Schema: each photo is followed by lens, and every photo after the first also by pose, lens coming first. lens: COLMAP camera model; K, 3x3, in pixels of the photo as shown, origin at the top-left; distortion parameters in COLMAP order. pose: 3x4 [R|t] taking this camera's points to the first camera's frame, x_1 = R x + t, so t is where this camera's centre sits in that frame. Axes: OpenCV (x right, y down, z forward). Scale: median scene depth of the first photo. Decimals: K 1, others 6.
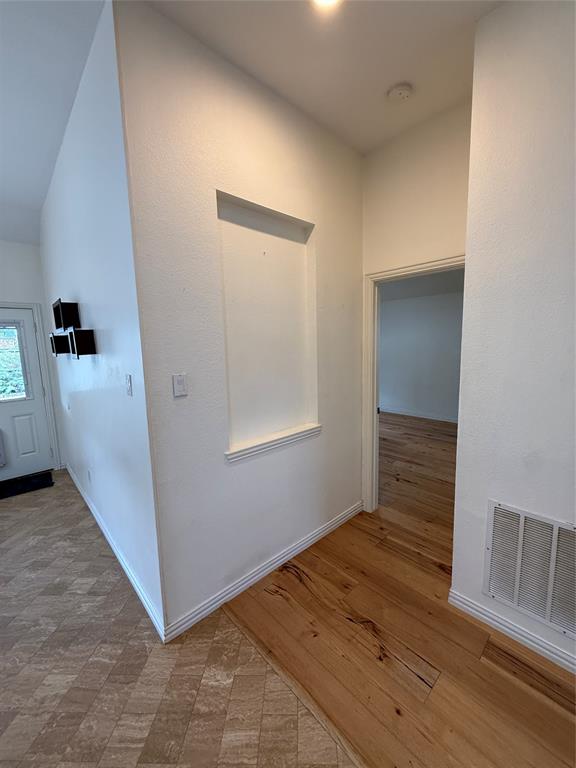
lens RADIAL K [[306.5, 0, 287.1], [0, 306.5, 384.2], [0, 0, 1]] dist [-0.000209, -0.000089]
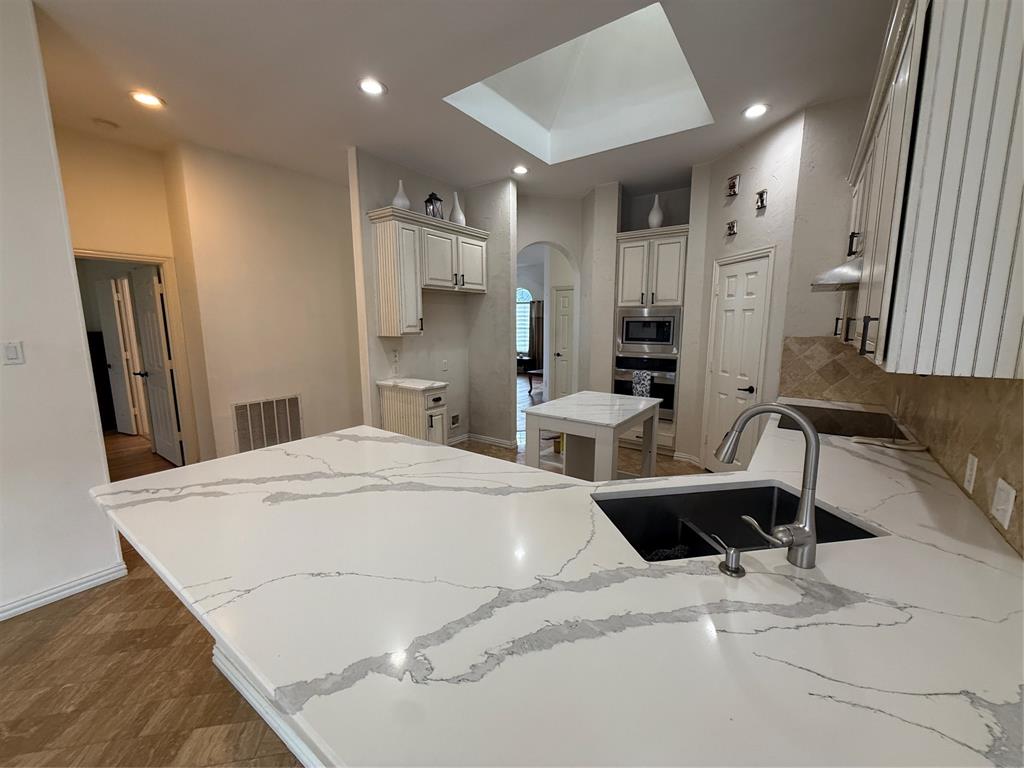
lens RADIAL K [[408.6, 0, 515.6], [0, 408.6, 385.2], [0, 0, 1]] dist [-0.000209, -0.000089]
pose [[-0.205358, -0.120191, 0.971279, -1.865688], [0.136444, 0.979222, 0.150022, 0.109452], [-0.969129, 0.163334, -0.184692, -0.218792]]
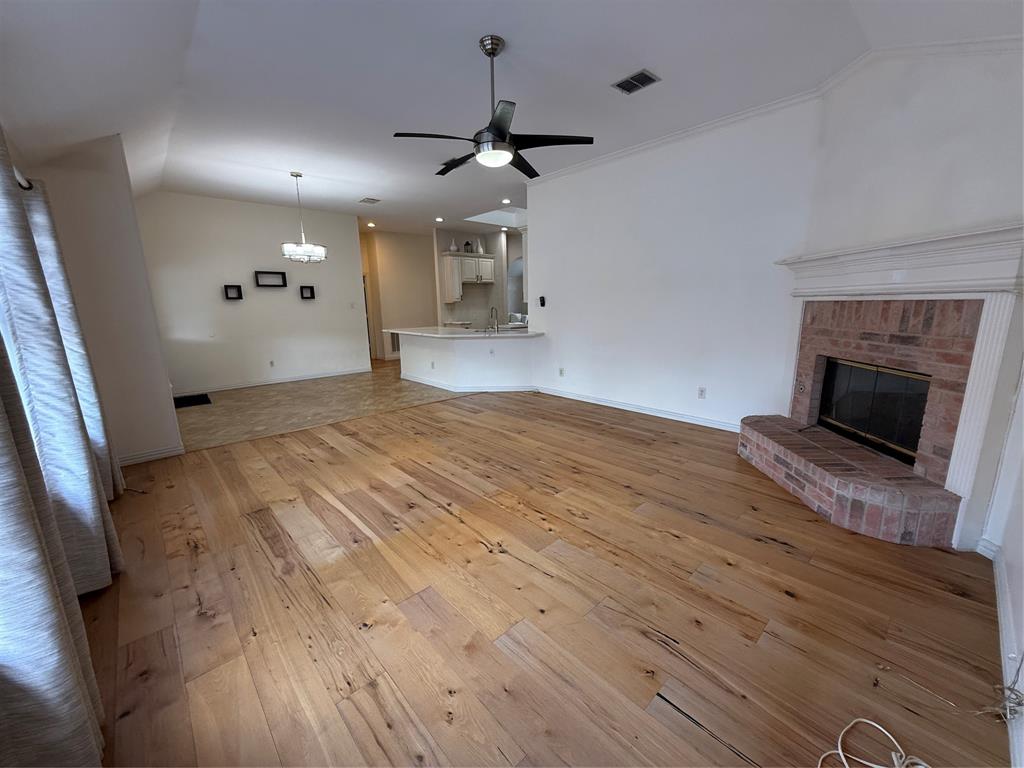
lens RADIAL K [[408.6, 0, 514.9], [0, 408.6, 385.8], [0, 0, 1]] dist [-0.000209, -0.000089]
pose [[0.004277, -0.173173, 0.984882, -5.048969], [0.150234, 0.973824, 0.170576, 0.363918], [-0.988641, 0.147233, 0.030182, -0.871954]]
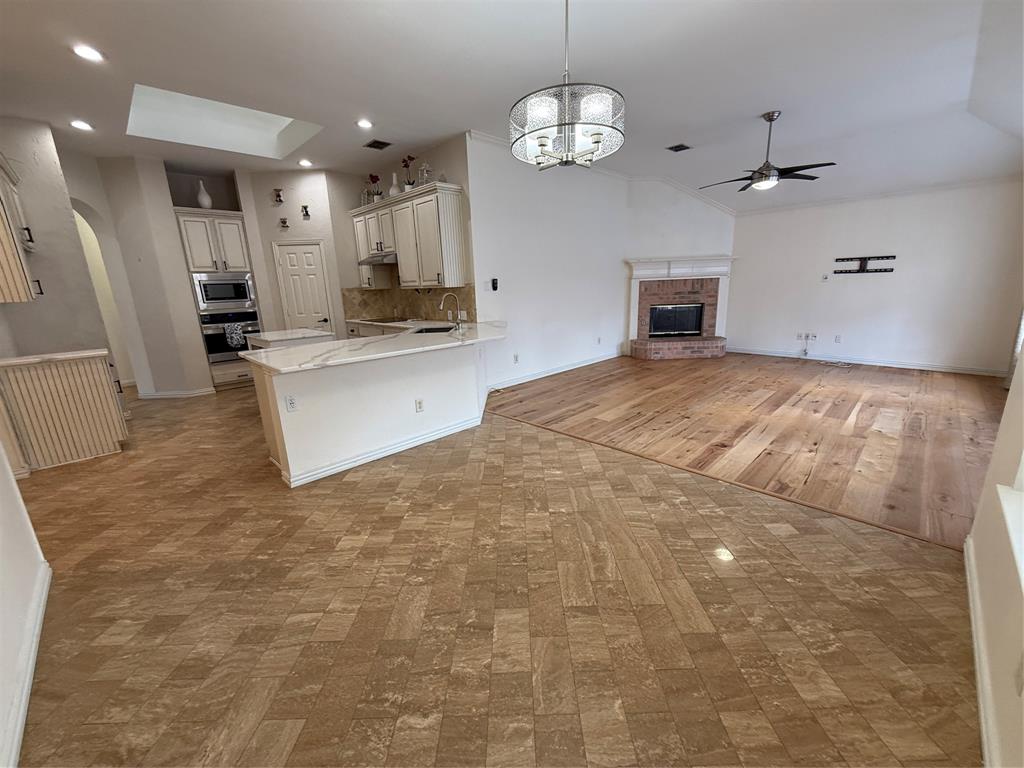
lens RADIAL K [[408.6, 0, 517.0], [0, 408.6, 384.6], [0, 0, 1]] dist [-0.000209, -0.000089]
pose [[-0.997254, 0.071071, -0.020808, -1.705042], [0.058365, 0.927256, 0.369850, -0.106255], [0.045580, 0.367620, -0.928858, 1.845497]]
